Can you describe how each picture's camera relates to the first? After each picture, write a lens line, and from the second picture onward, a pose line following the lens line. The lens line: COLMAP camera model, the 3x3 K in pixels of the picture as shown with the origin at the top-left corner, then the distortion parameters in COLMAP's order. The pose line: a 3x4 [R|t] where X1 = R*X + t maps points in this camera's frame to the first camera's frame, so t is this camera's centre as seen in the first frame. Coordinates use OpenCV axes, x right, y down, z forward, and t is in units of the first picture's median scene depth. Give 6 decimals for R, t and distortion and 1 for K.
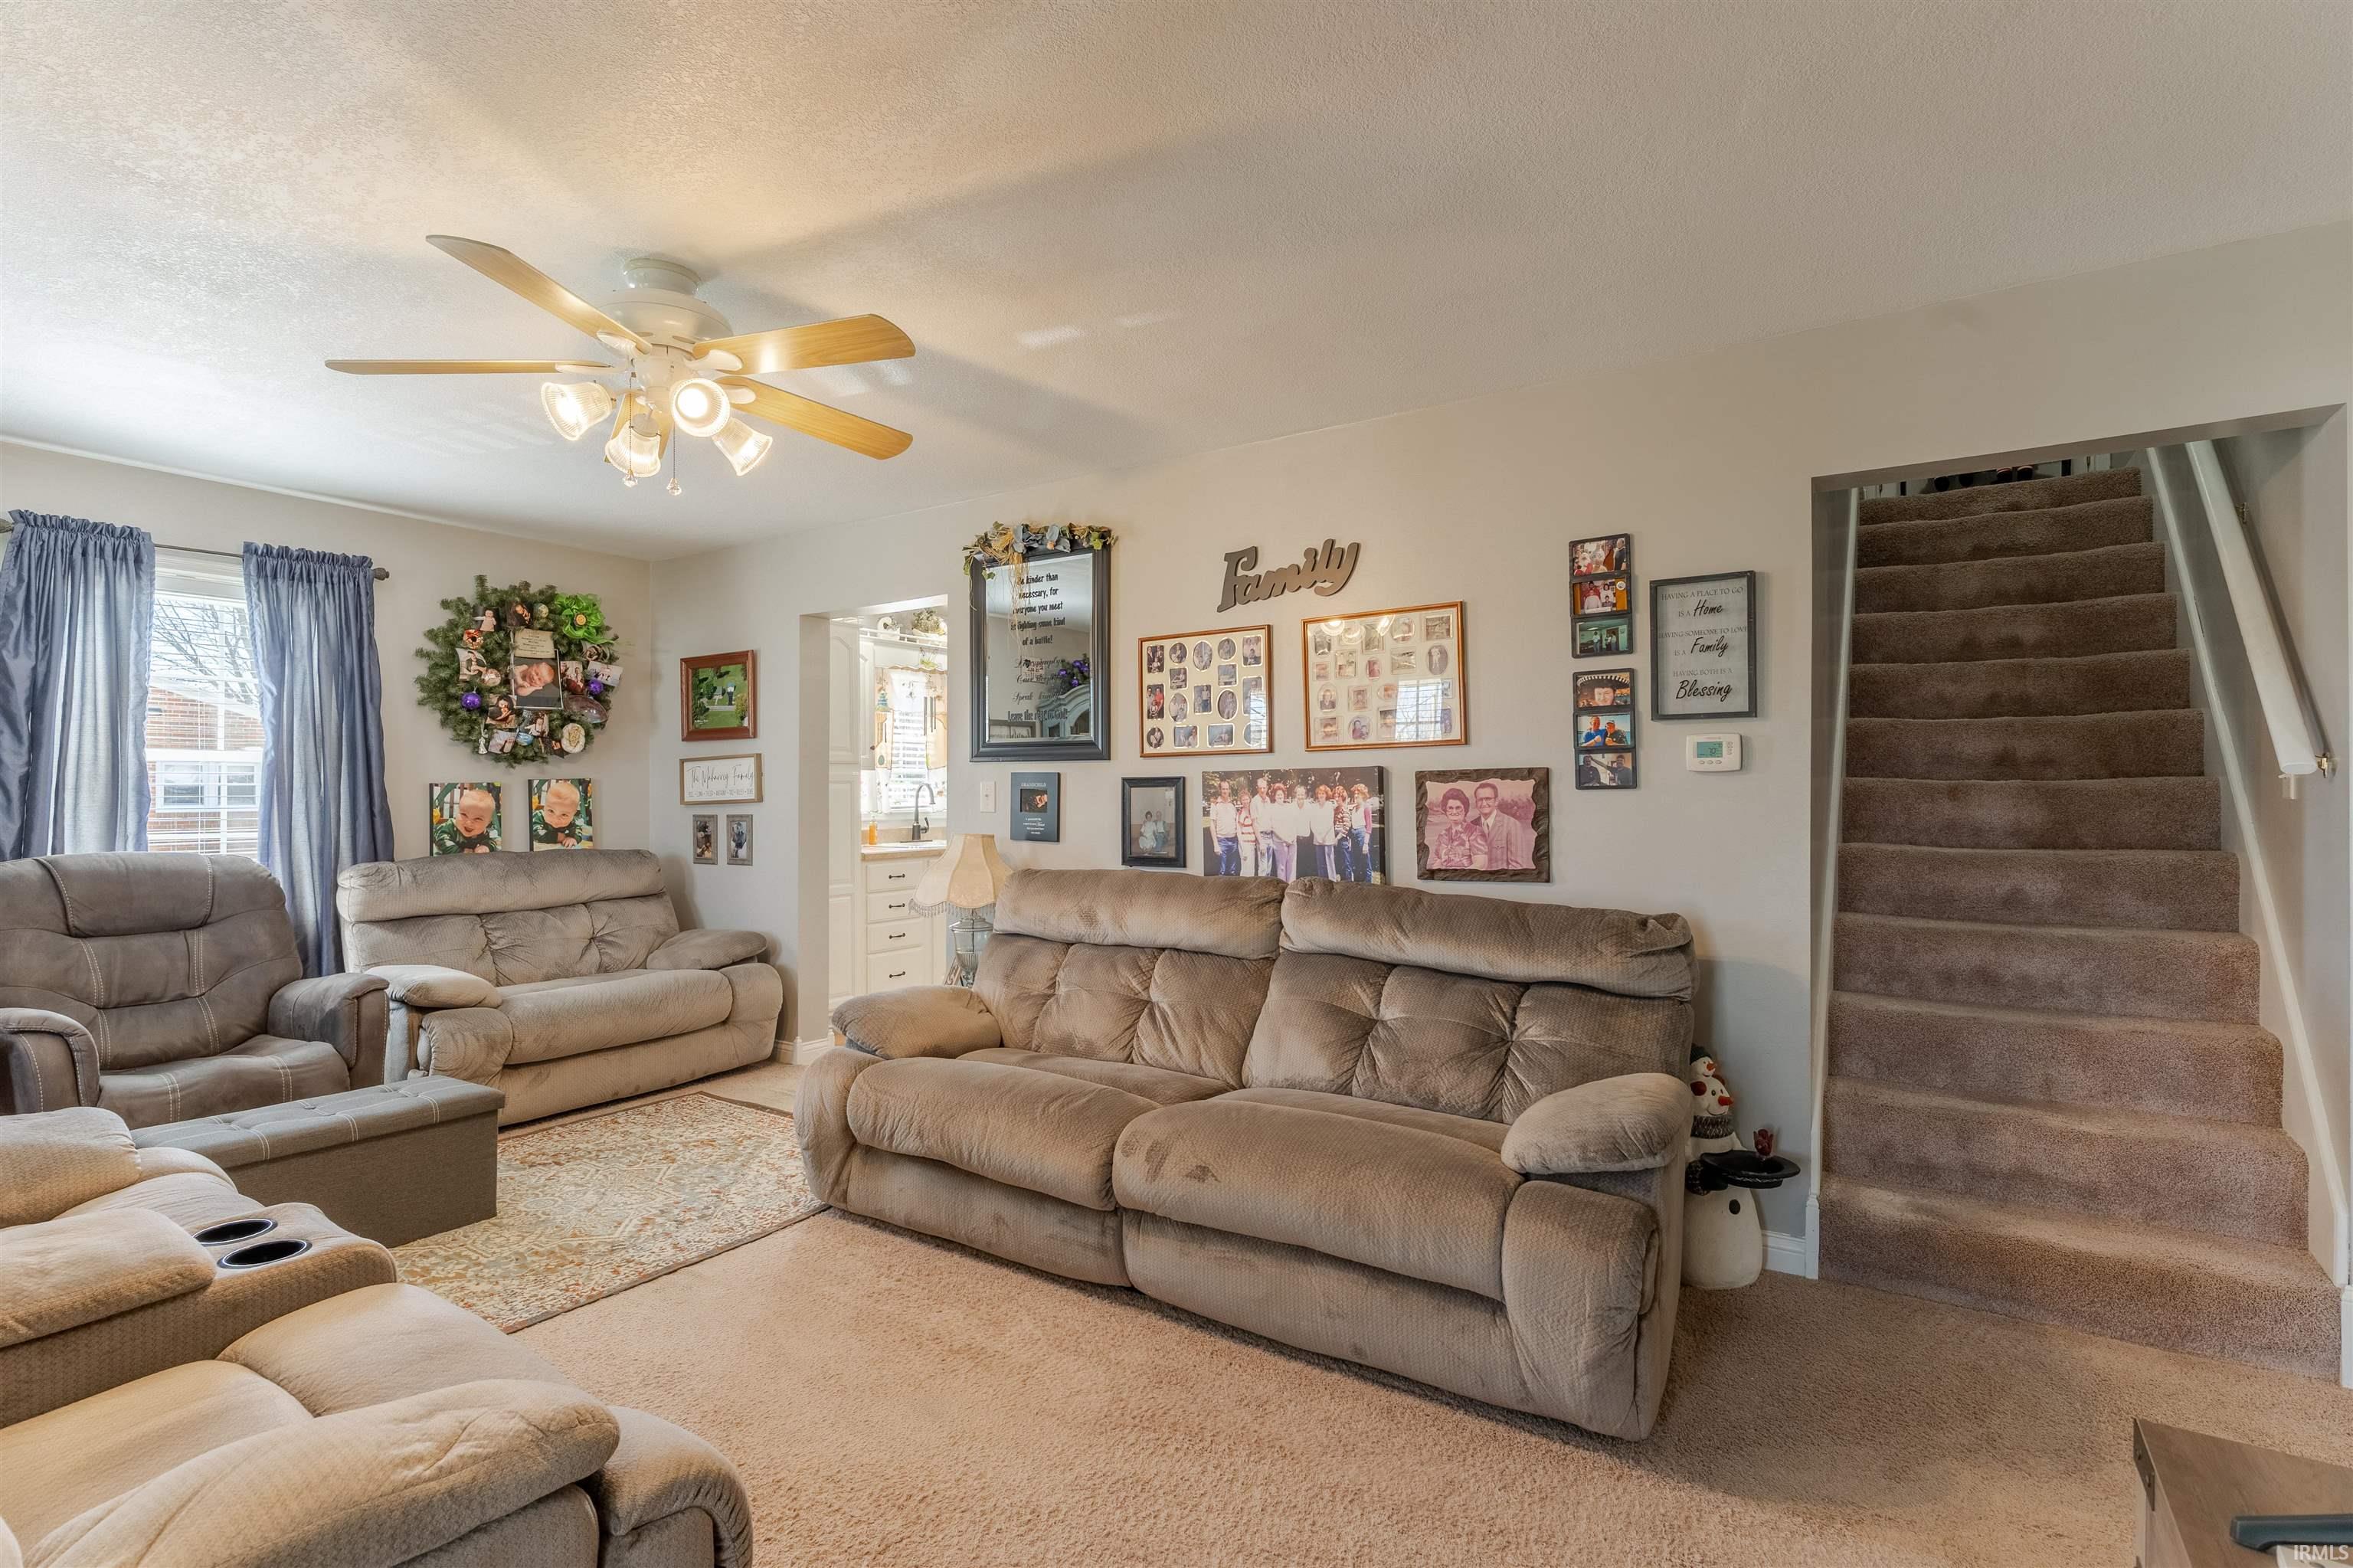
lens RADIAL K [[1129.0, 0, 1176.2], [0, 1129.0, 787.4], [0, 0, 1]] dist [0.003197, 0.000145]
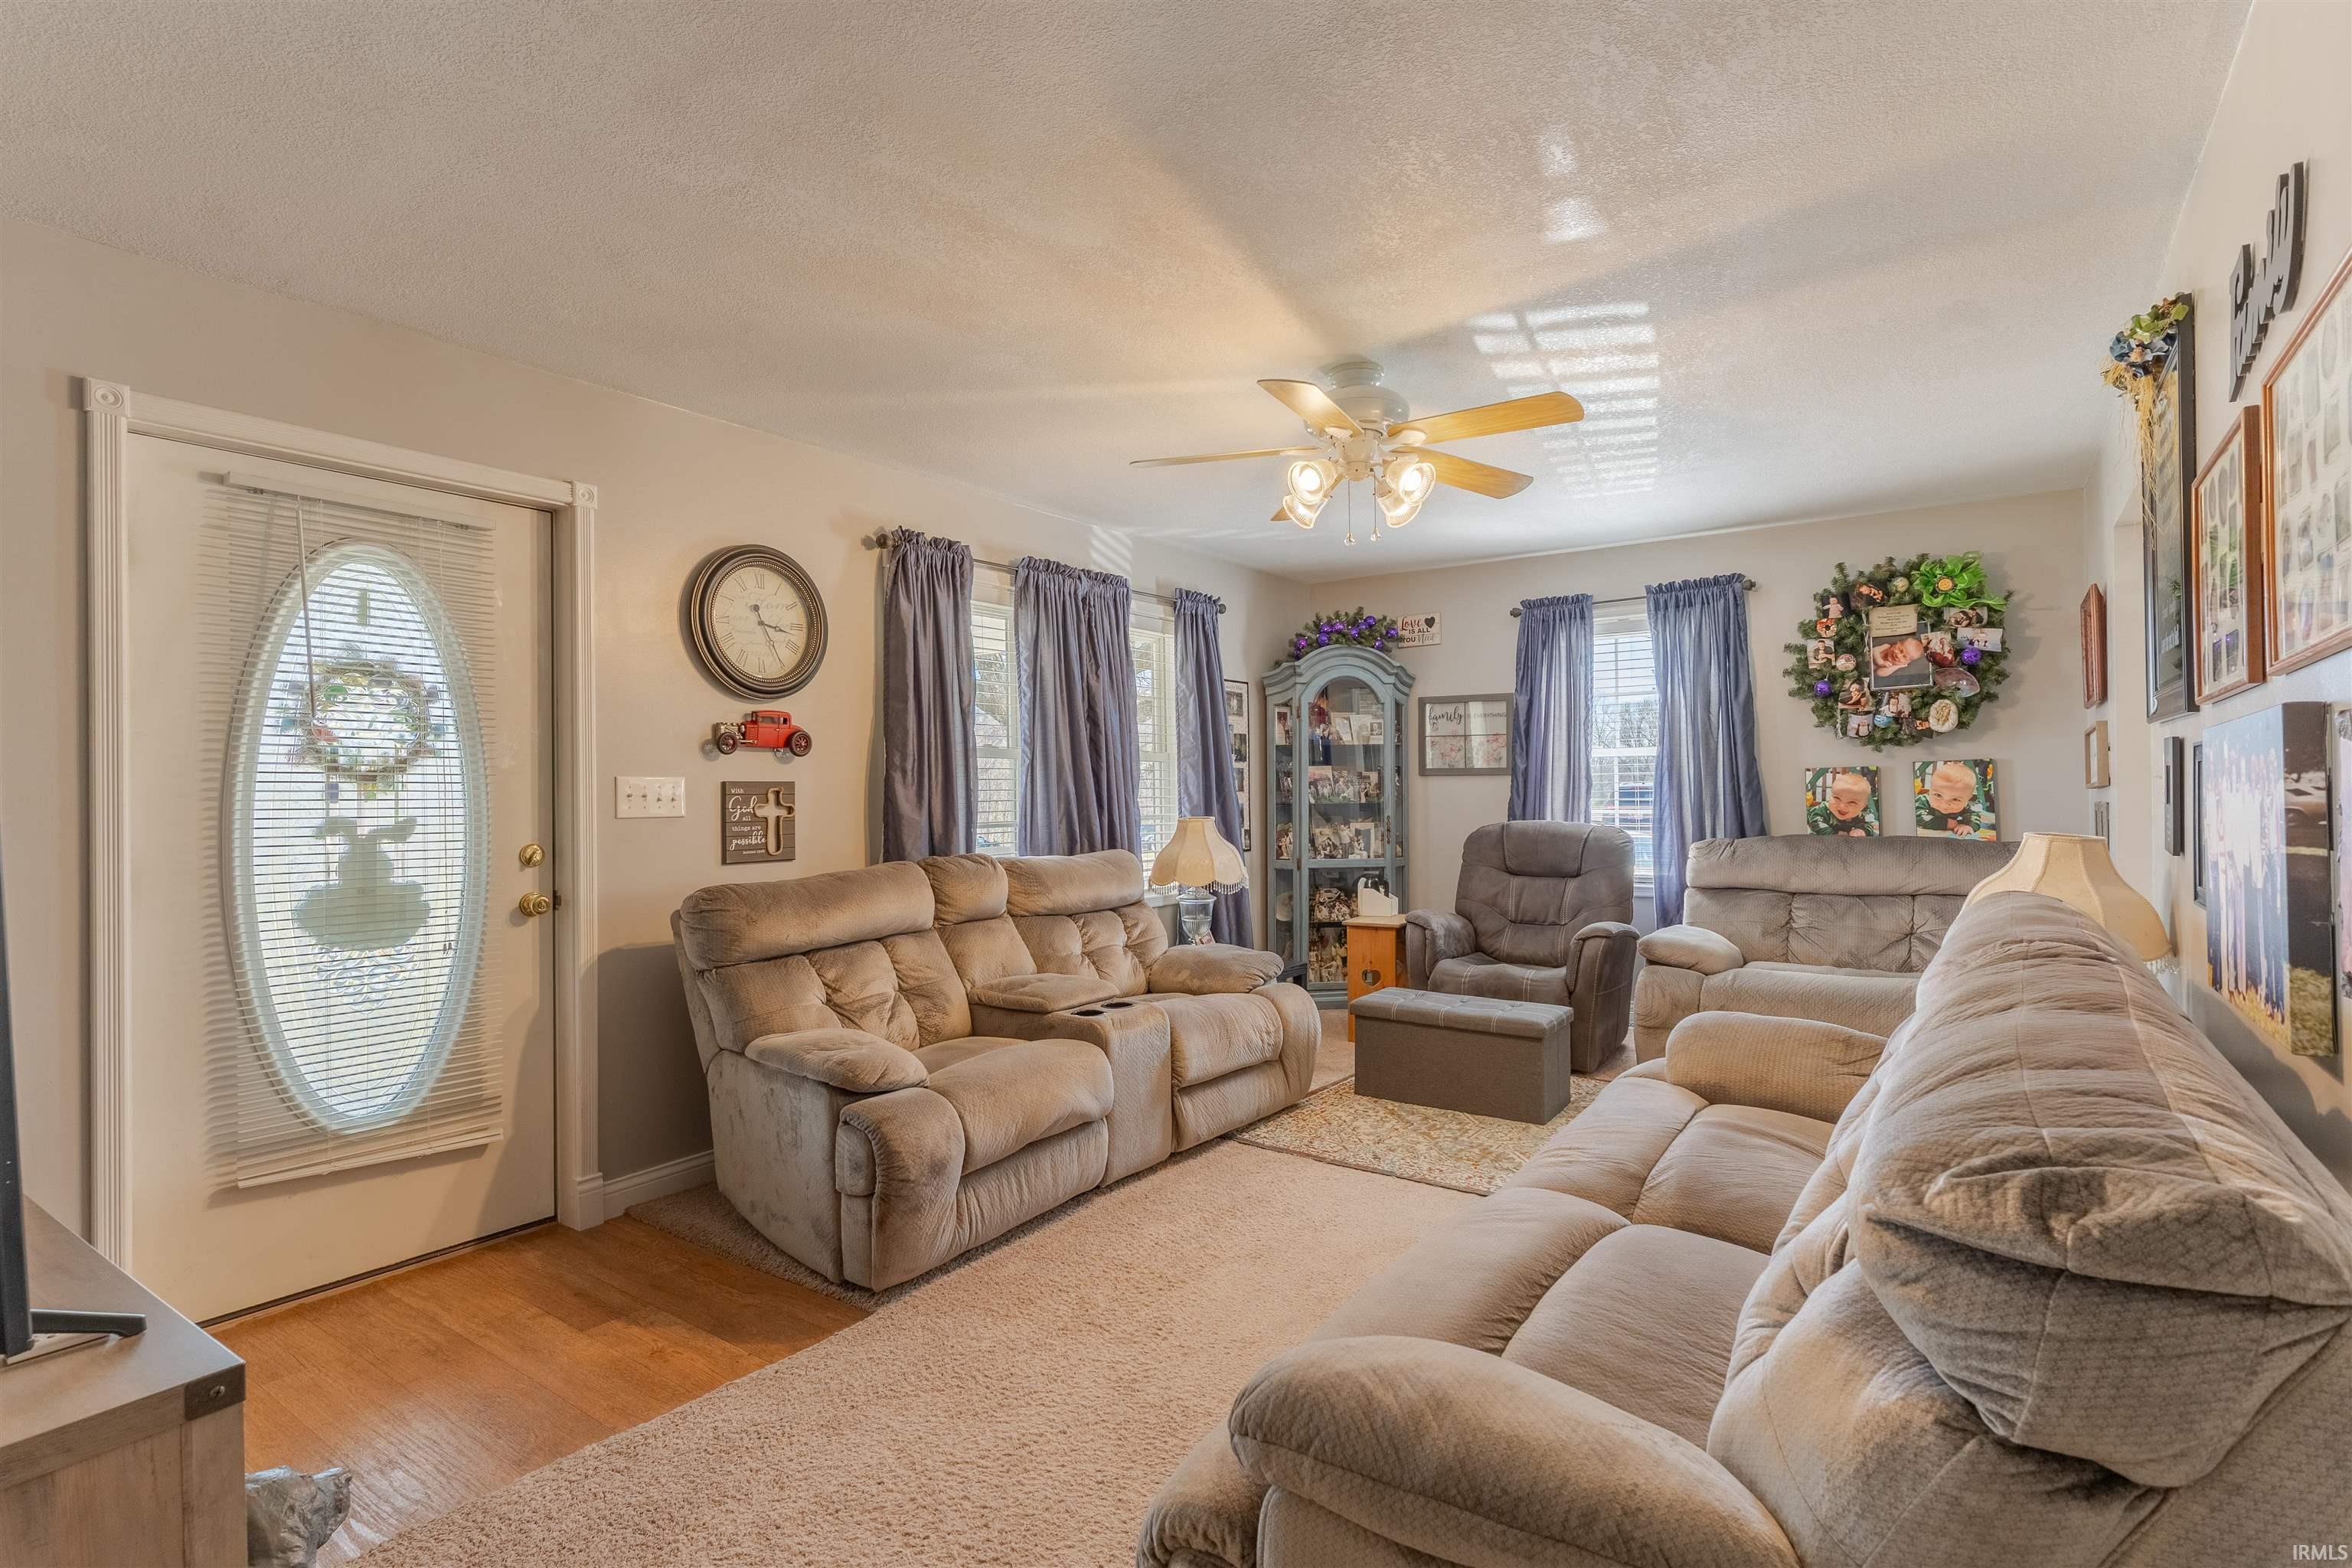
lens RADIAL K [[1128.4, 0, 1176.5], [0, 1128.4, 787.4], [0, 0, 1]] dist [0.003197, 0.000145]
pose [[-0.030081, 0.000709, -0.999547, 0.418250], [0.015940, 0.999873, 0.000230, 0.004472], [0.999420, -0.015926, -0.030089, 0.427348]]
